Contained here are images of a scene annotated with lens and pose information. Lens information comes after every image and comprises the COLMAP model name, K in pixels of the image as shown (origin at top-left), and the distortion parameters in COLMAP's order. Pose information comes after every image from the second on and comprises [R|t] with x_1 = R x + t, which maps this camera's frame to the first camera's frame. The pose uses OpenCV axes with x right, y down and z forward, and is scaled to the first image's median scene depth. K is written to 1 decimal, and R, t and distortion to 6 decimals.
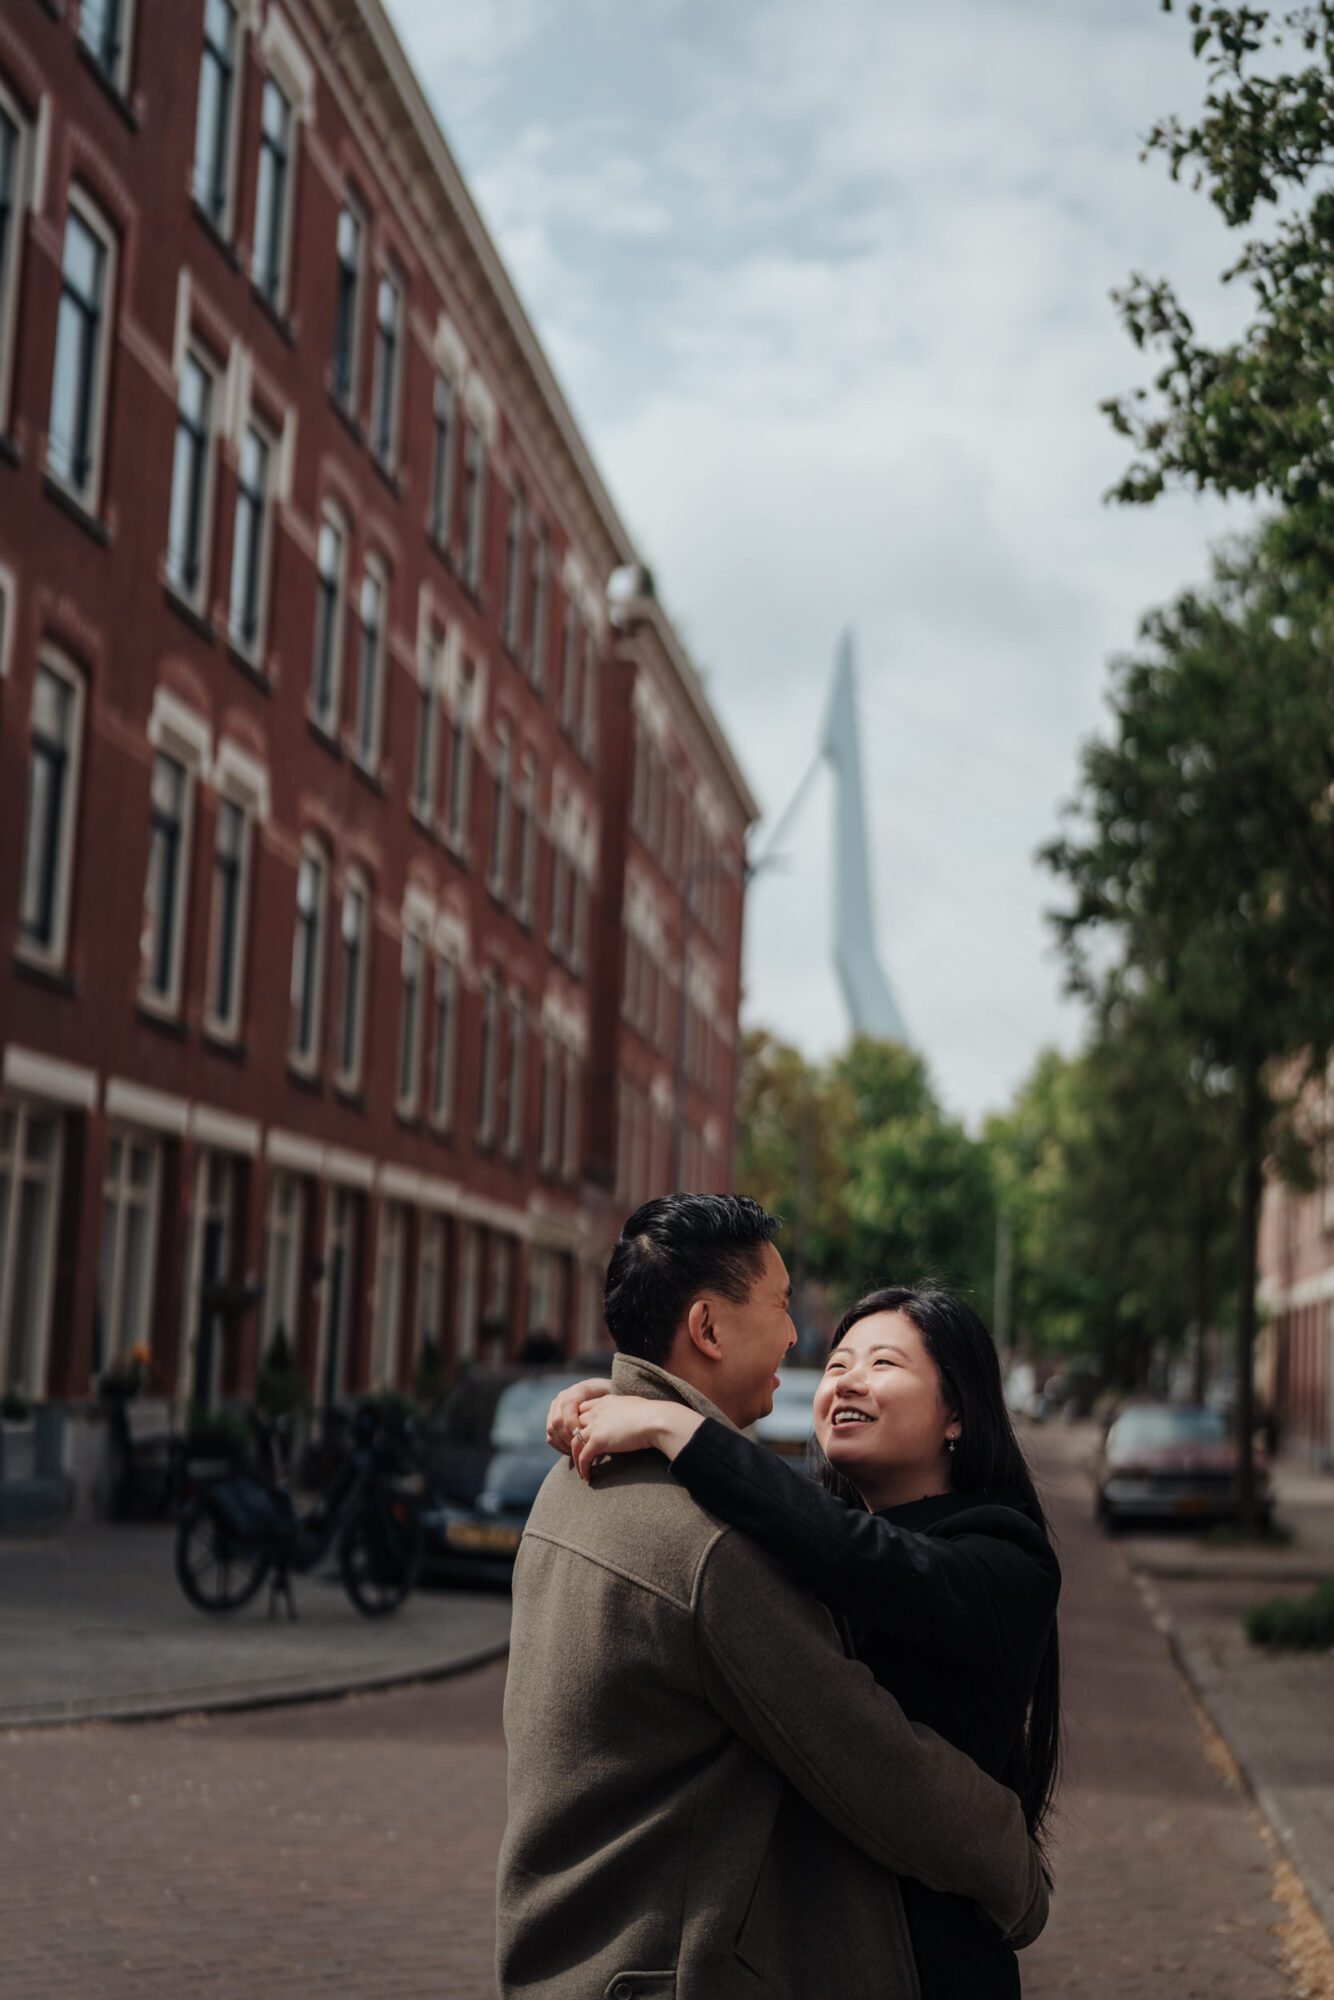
lens RADIAL K [[2776.9, 0, 625.0], [0, 2776.9, 999.5], [0, 0, 1]] dist [0.045619, -0.054291]
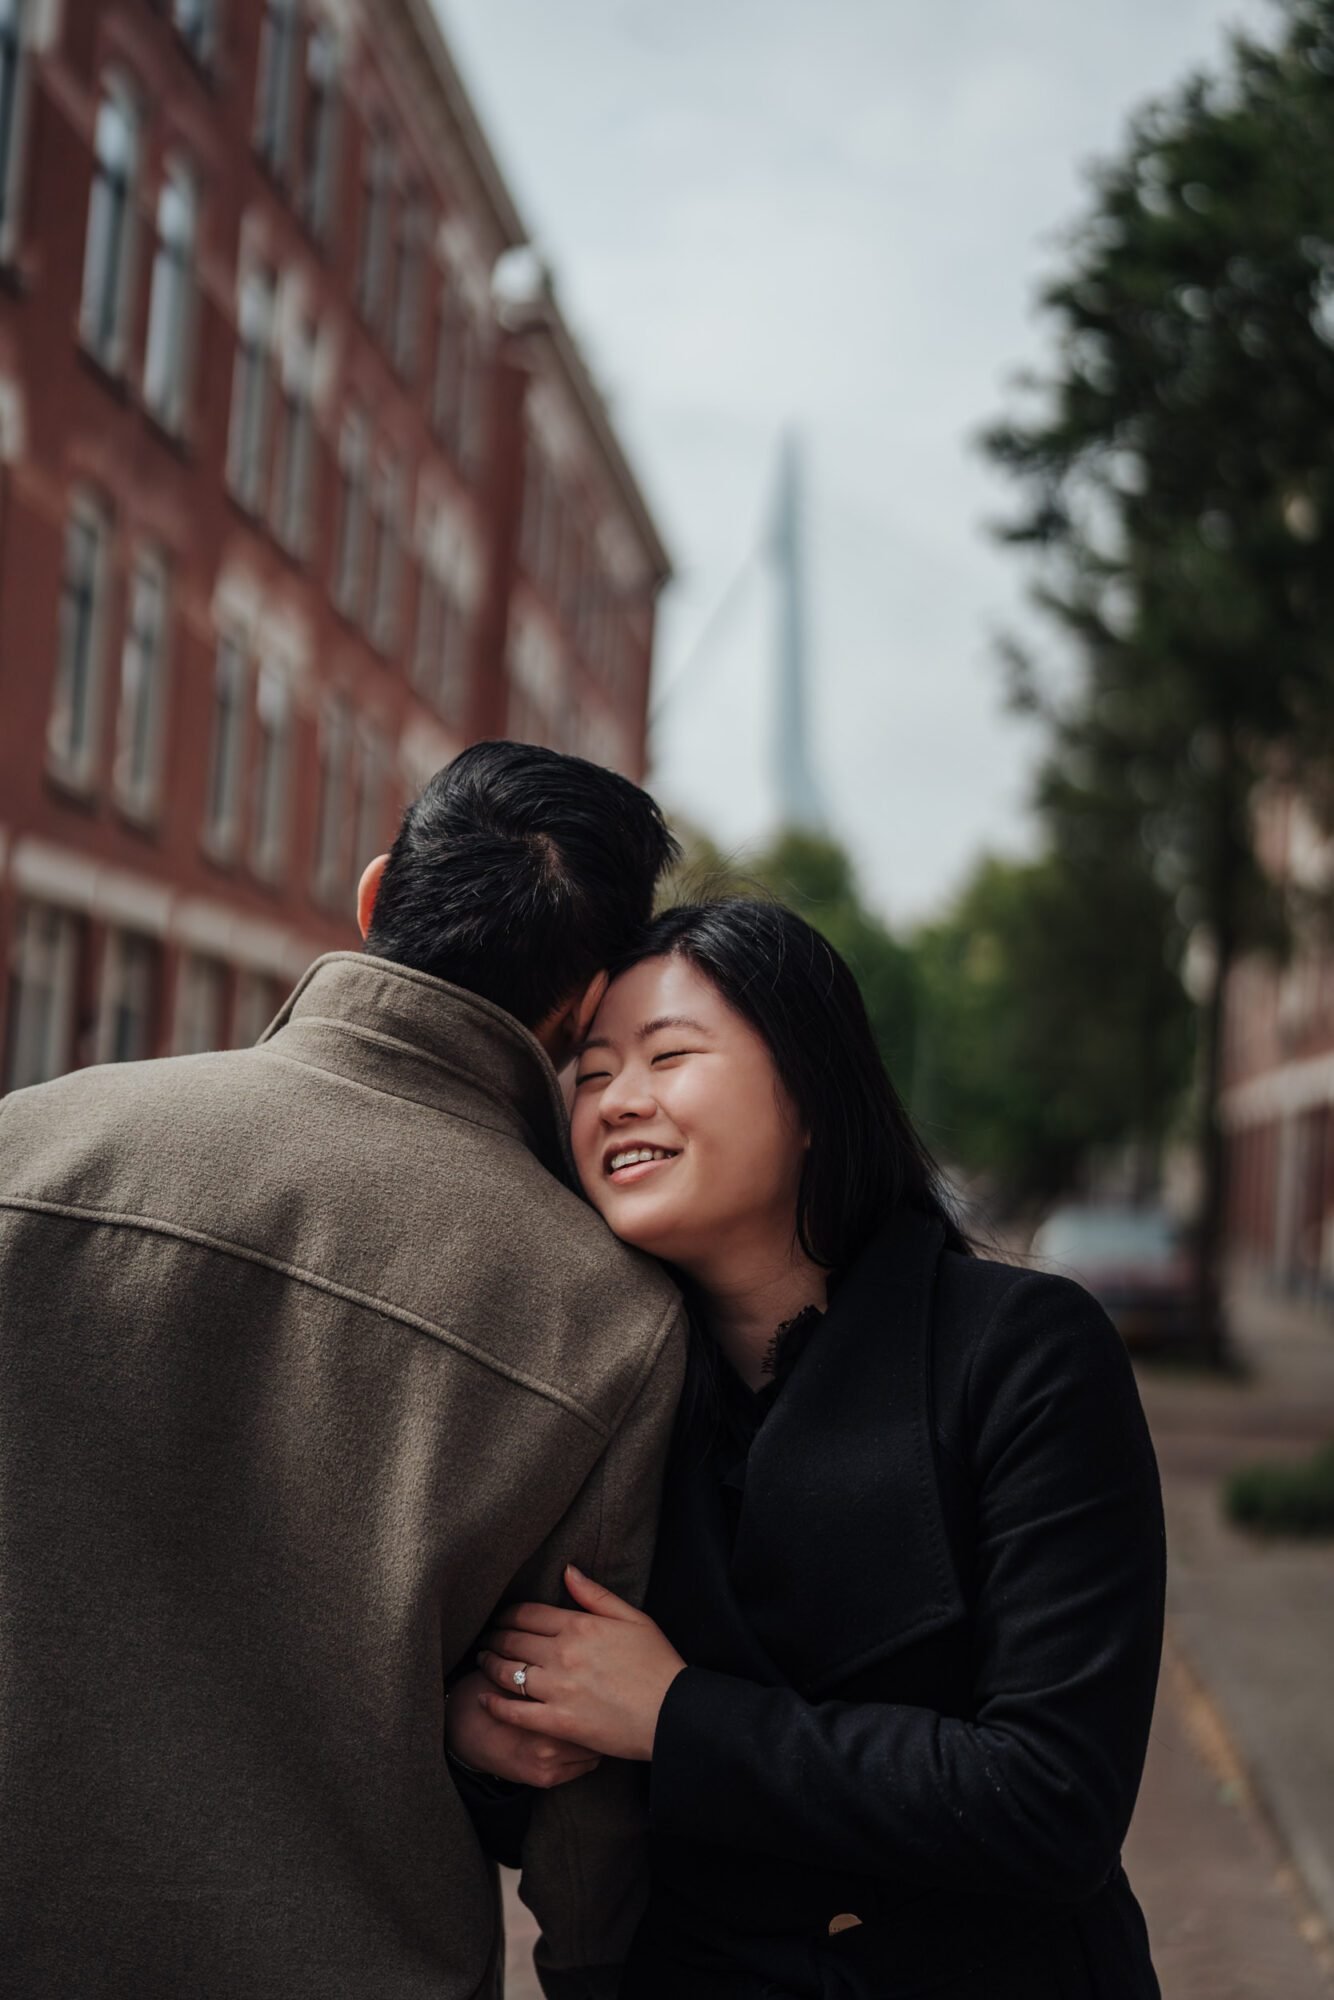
lens RADIAL K [[2776.9, 0, 625.0], [0, 2776.9, 999.5], [0, 0, 1]] dist [0.045619, -0.054291]
pose [[0.999493, 0.023804, 0.021140, 0.024010], [-0.025073, 0.997764, 0.061962, 0.027343], [-0.019617, -0.062461, 0.997855, 0.133933]]
